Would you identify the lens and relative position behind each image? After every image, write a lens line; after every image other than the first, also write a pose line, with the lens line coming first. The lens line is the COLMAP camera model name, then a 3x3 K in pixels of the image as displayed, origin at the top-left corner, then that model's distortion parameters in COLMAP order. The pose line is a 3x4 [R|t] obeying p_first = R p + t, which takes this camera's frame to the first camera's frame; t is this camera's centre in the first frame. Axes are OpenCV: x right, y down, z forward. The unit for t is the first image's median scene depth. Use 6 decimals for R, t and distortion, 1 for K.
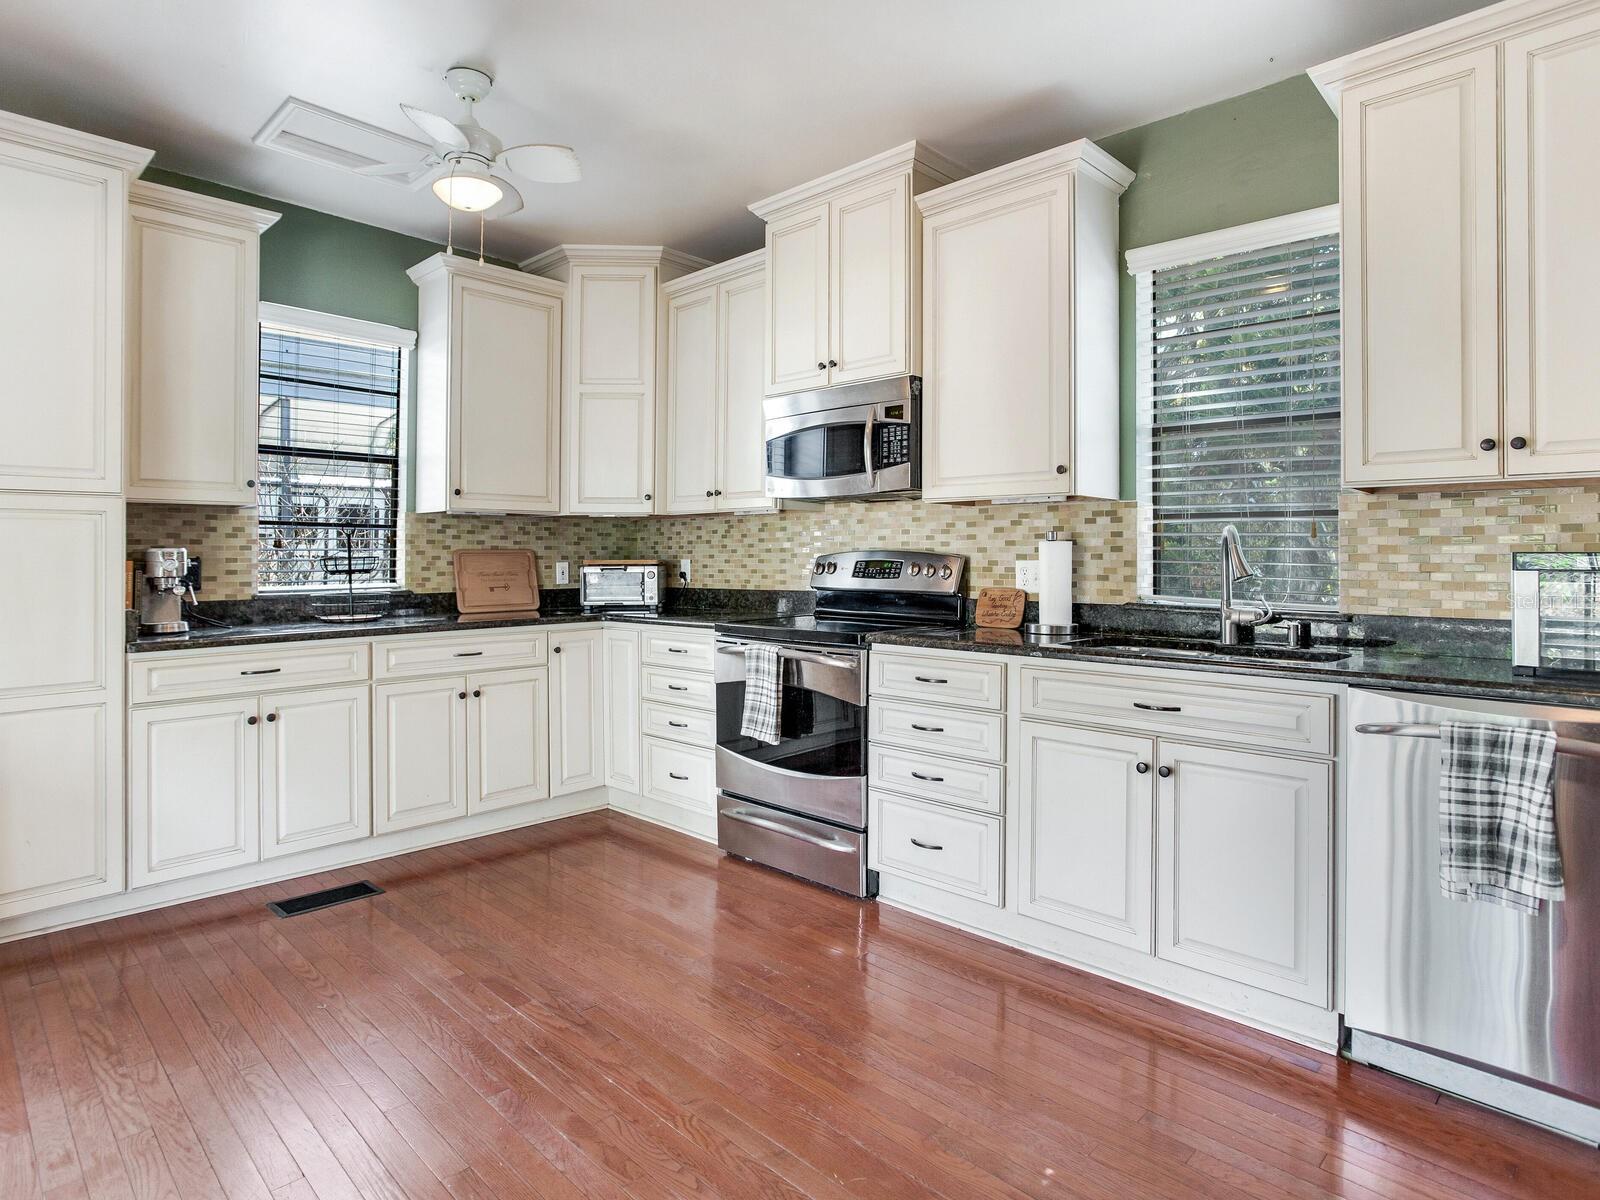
lens RADIAL K [[867.0, 0, 798.0], [0, 867.0, 547.0], [0, 0, 1]] dist [-0.023968, 0.001382]
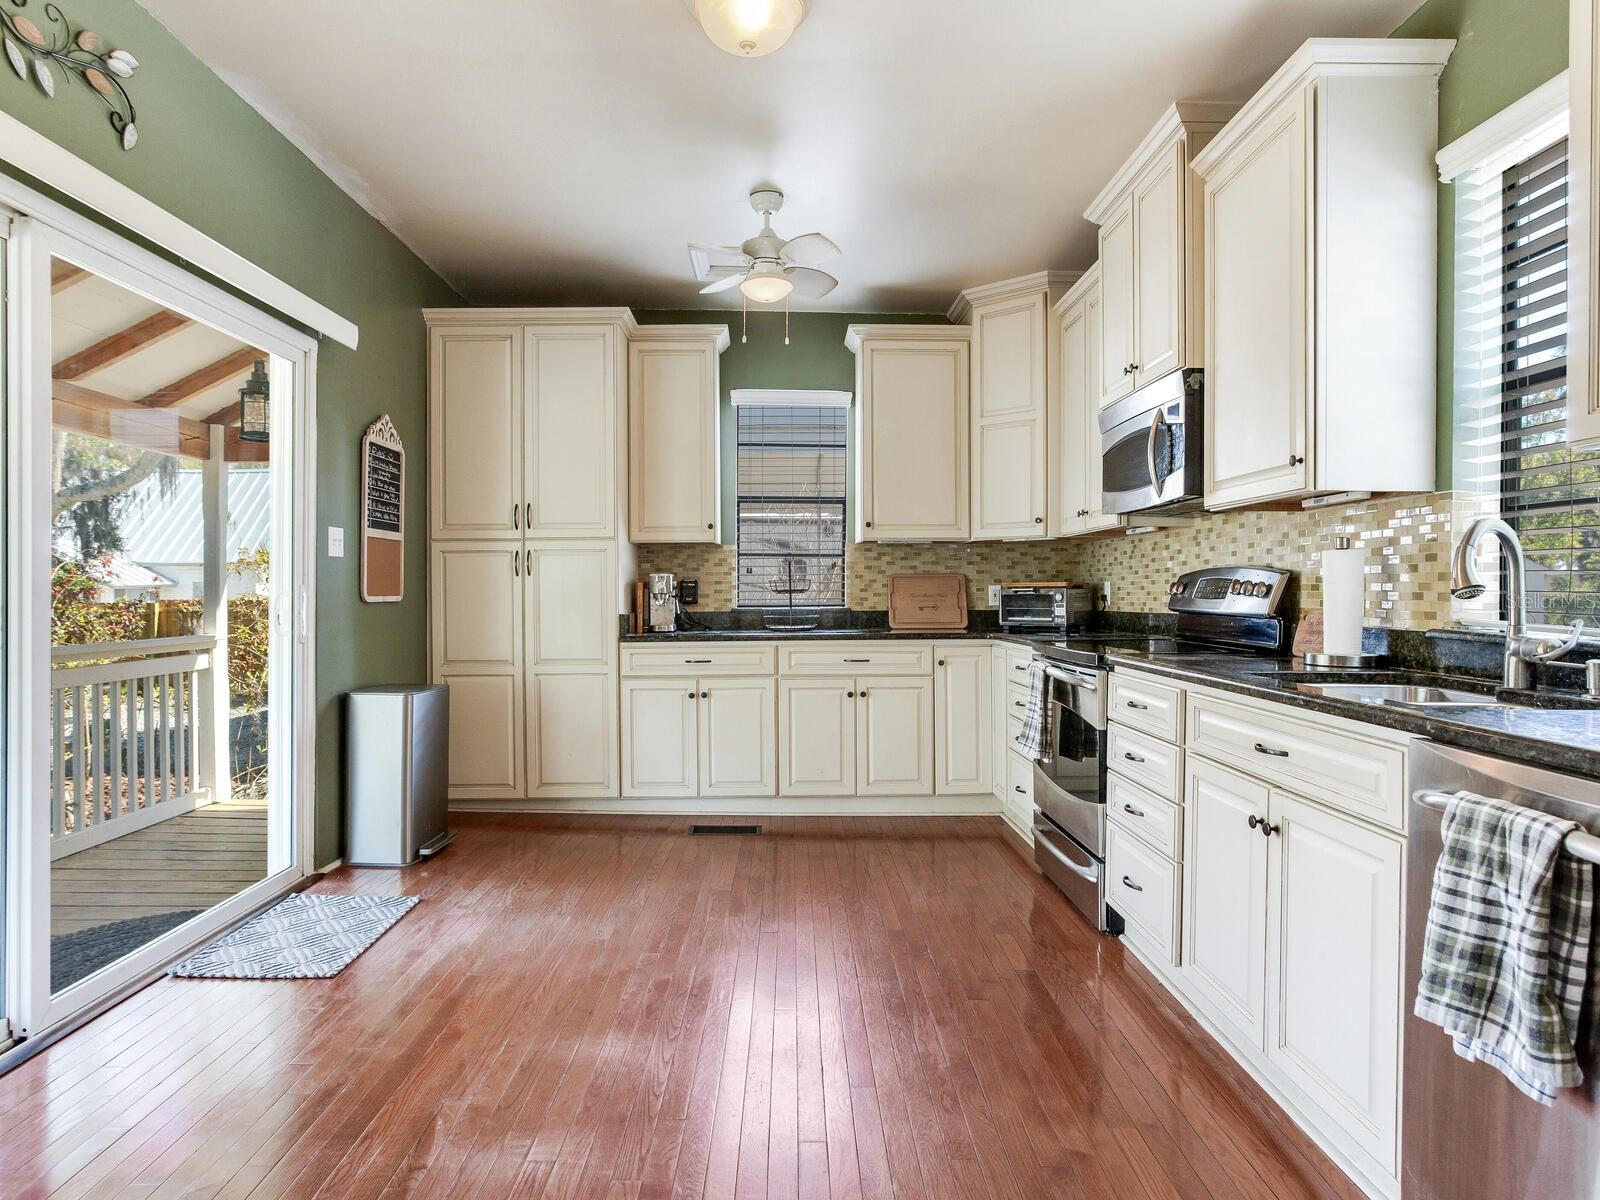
lens RADIAL K [[870.7, 0, 798.6], [0, 870.7, 592.2], [0, 0, 1]] dist [-0.017756, 0.001816]
pose [[0.735239, 0.002167, -0.677805, 0.373918], [0.008685, 0.999883, 0.012617, 0.014254], [0.677752, -0.015163, 0.735134, 0.062186]]
